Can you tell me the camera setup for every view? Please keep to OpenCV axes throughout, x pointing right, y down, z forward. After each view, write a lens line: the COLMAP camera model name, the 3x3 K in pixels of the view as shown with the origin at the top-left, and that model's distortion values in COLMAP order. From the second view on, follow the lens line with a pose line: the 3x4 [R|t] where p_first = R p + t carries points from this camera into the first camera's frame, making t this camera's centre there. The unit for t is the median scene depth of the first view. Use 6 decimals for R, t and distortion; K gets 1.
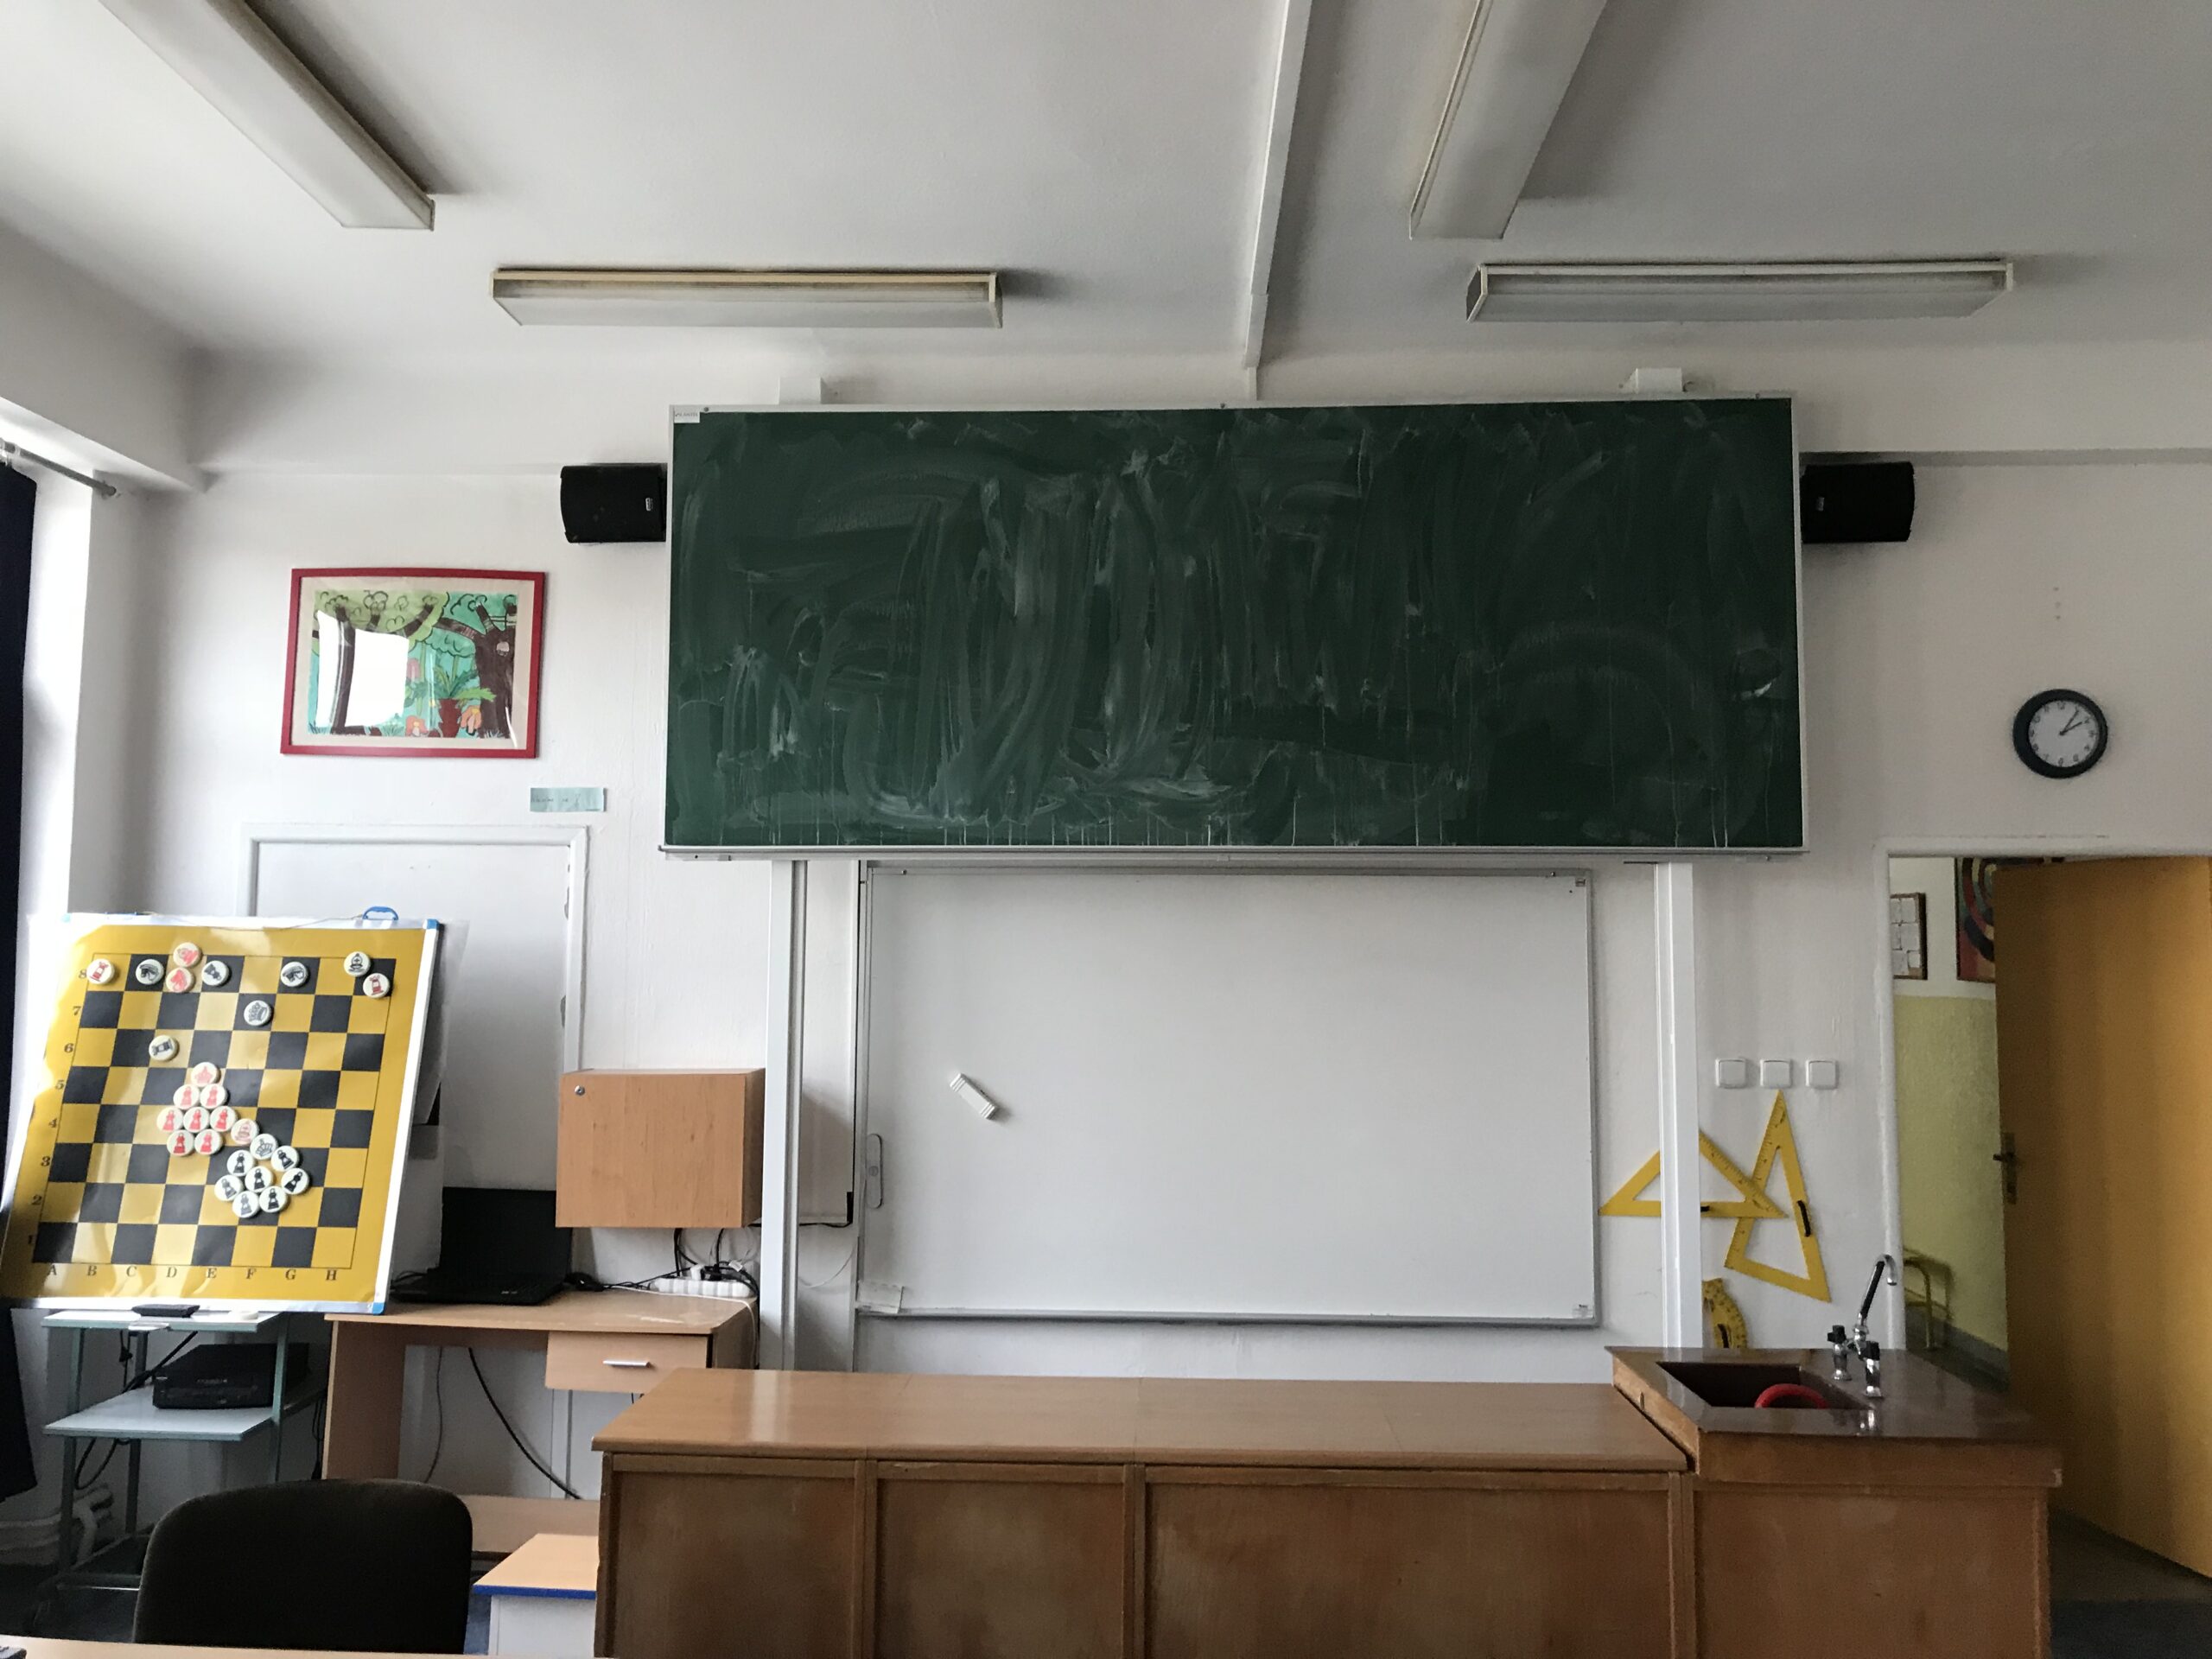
lens RADIAL K [[1791.3, 0, 1102.9], [0, 1791.3, 824.4], [0, 0, 1]] dist [0.005520, -0.000866]
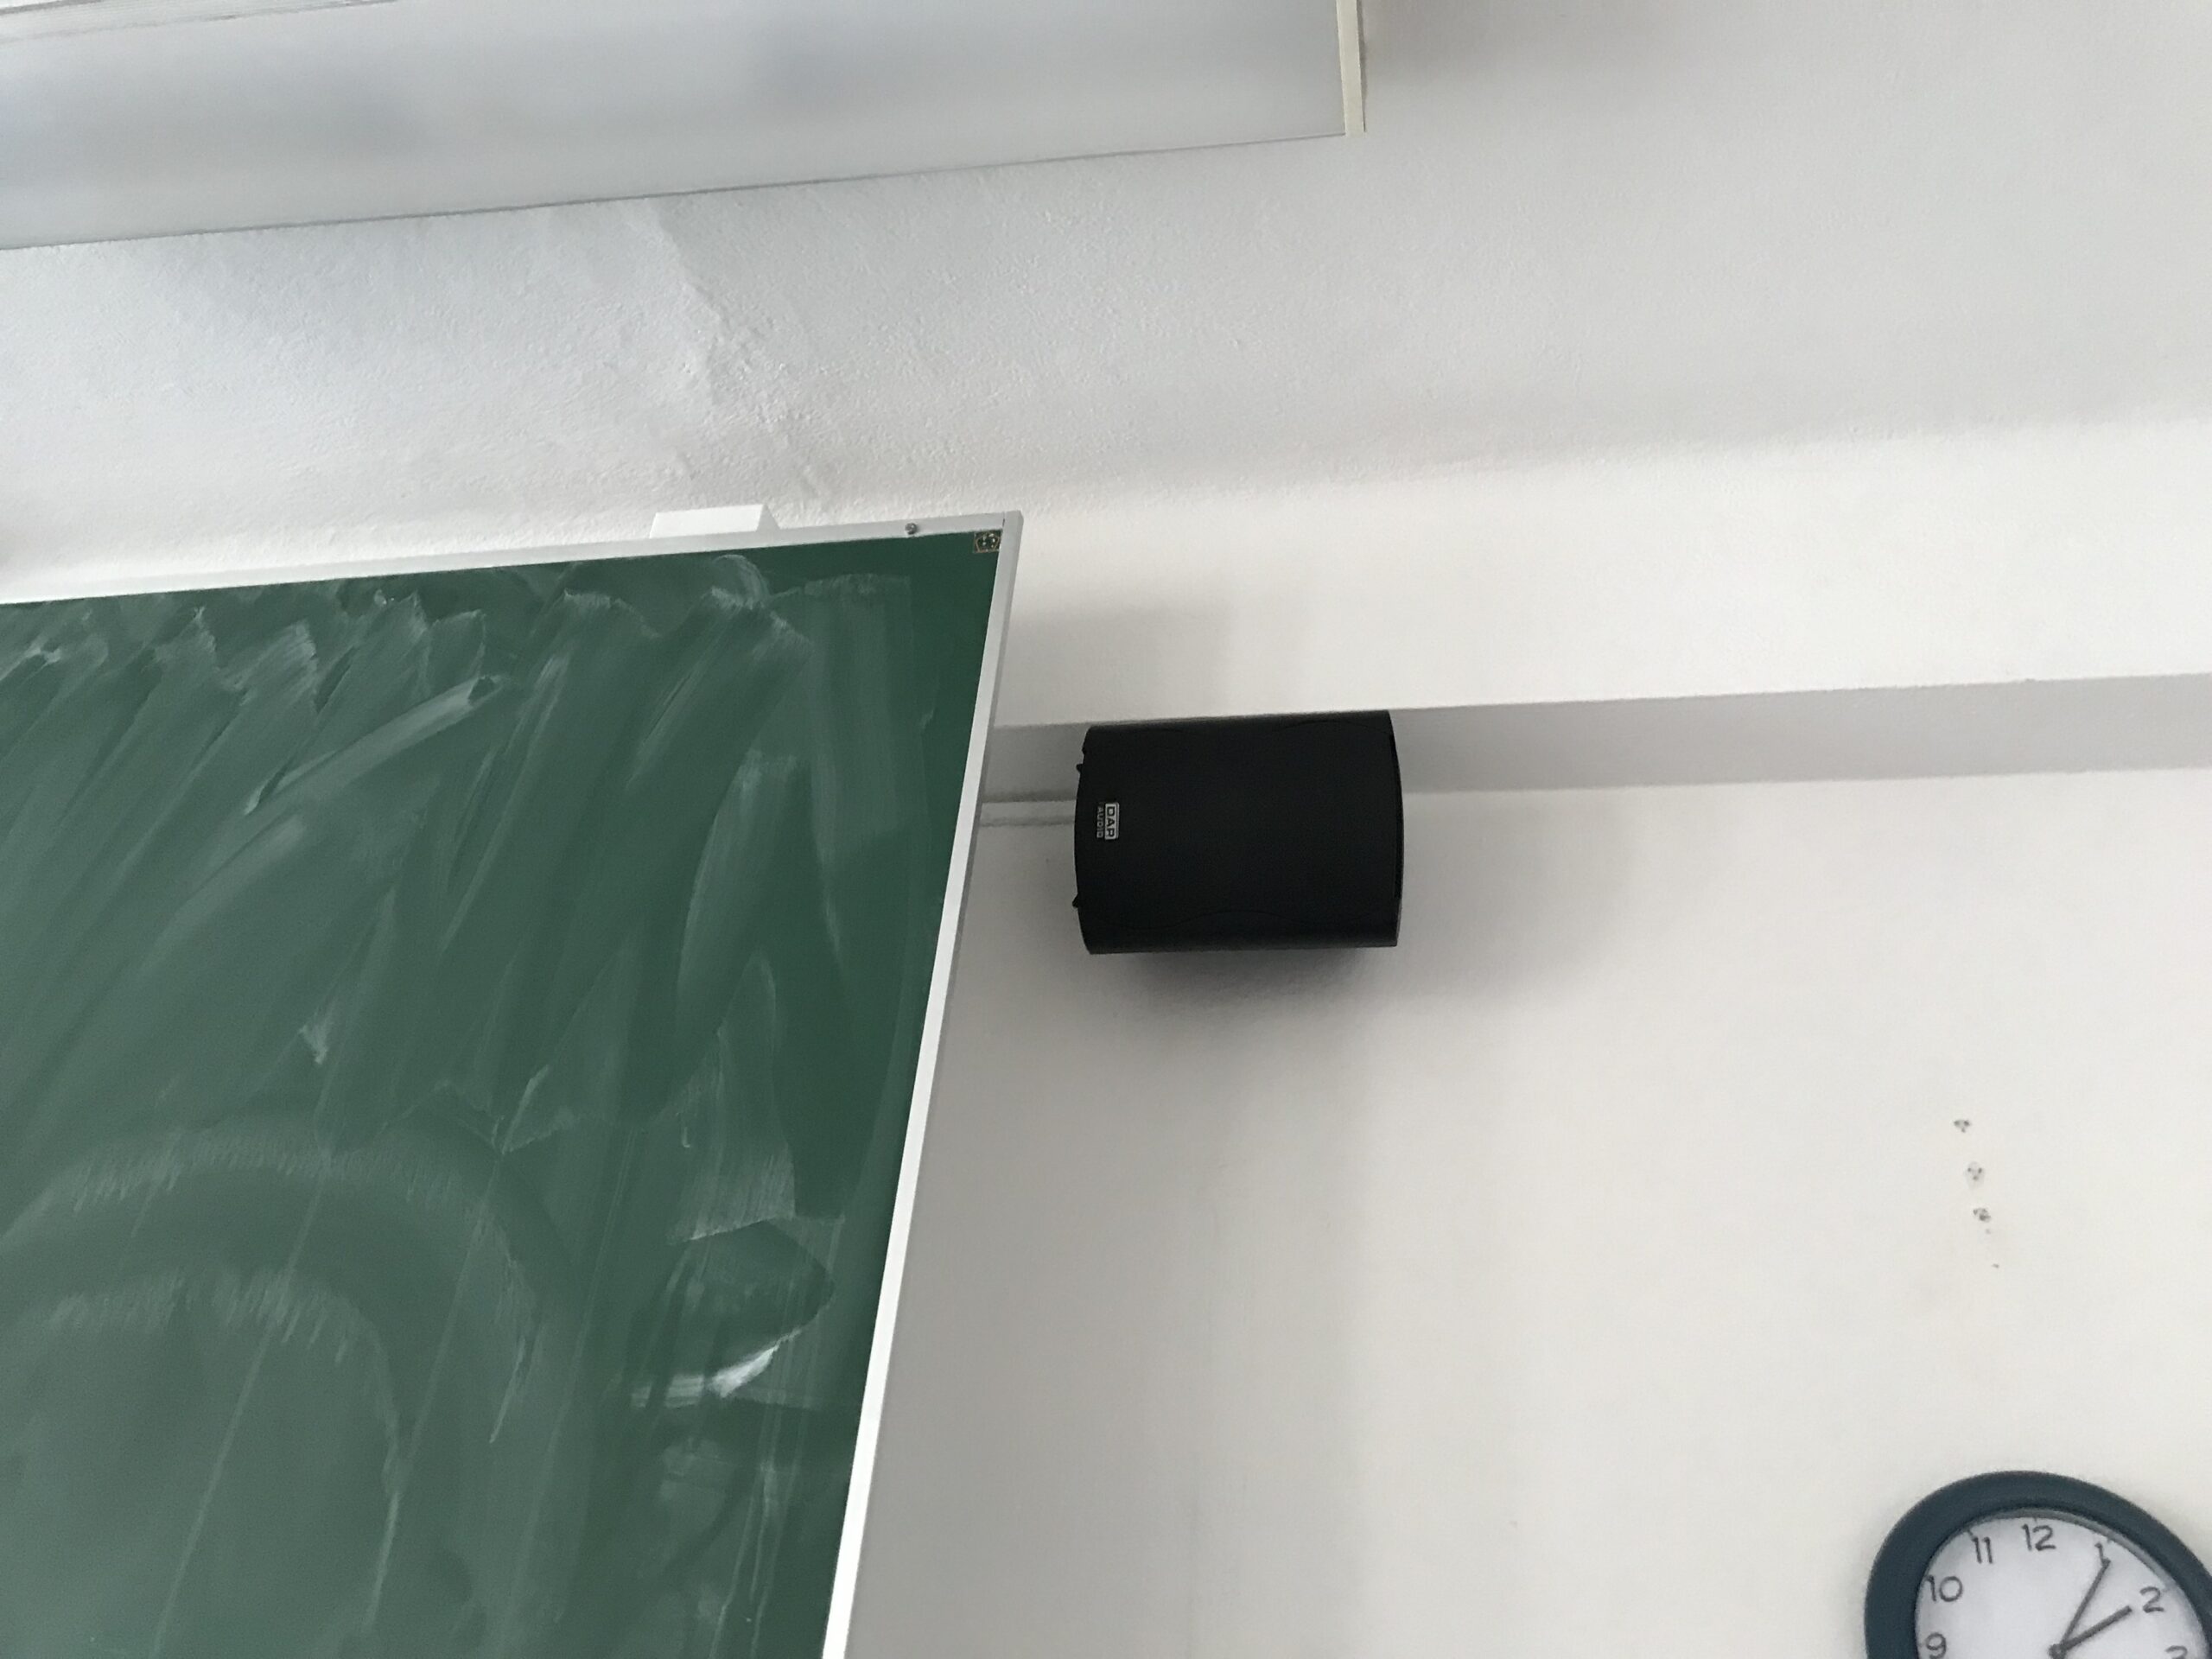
lens RADIAL K [[1791.3, 0, 1108.5], [0, 1791.3, 827.8], [0, 0, 1]] dist [0.005520, -0.000866]
pose [[0.989304, -0.002005, -0.145856, 0.451716], [-0.071547, 0.864700, -0.497167, -0.017005], [0.127118, 0.502285, 0.855308, 0.731115]]
